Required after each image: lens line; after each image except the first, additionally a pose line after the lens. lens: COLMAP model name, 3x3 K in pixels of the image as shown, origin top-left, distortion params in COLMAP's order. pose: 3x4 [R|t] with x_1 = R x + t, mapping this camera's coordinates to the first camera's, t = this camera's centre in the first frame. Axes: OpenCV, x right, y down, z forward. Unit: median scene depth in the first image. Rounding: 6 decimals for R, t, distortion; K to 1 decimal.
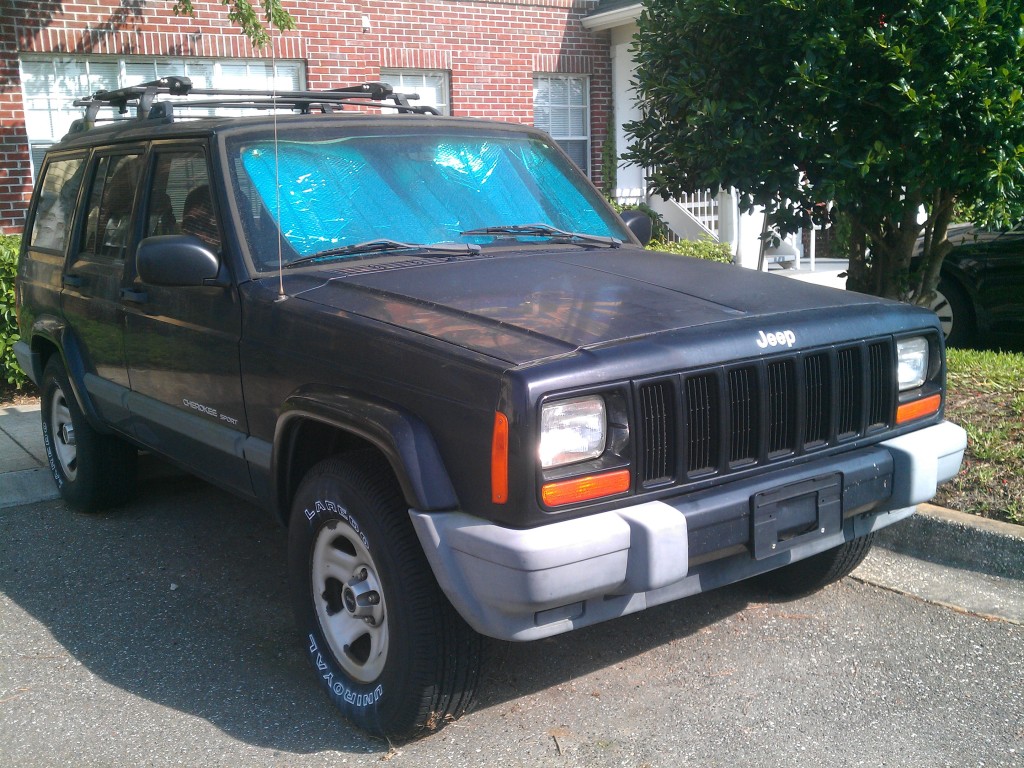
lens RADIAL K [[1081.6, 0, 512.0], [0, 1081.6, 384.0], [0, 0, 1]] dist [0.008042, -0.000304]
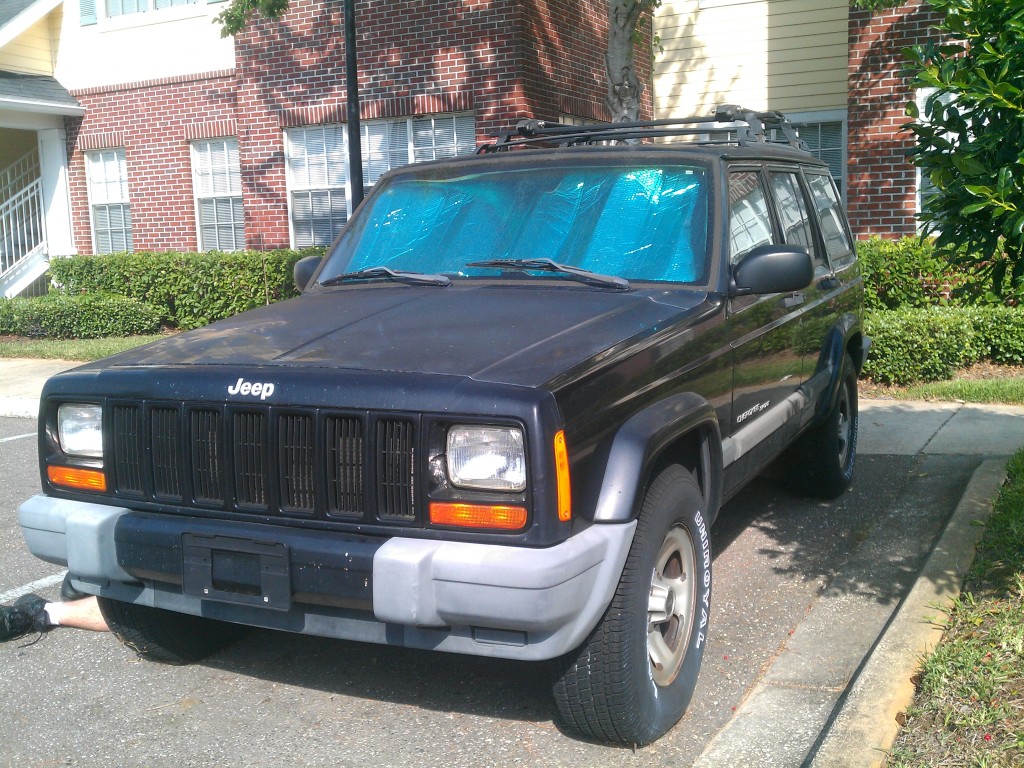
lens RADIAL K [[1089.2, 0, 512.9], [0, 1089.2, 302.7], [0, 0, 1]] dist [-0.004396, -0.014558]
pose [[0.488682, 0.078219, -0.868948, 0.967042], [-0.138709, 0.990271, 0.011132, -0.129784], [0.861365, 0.115091, 0.494777, 0.555953]]
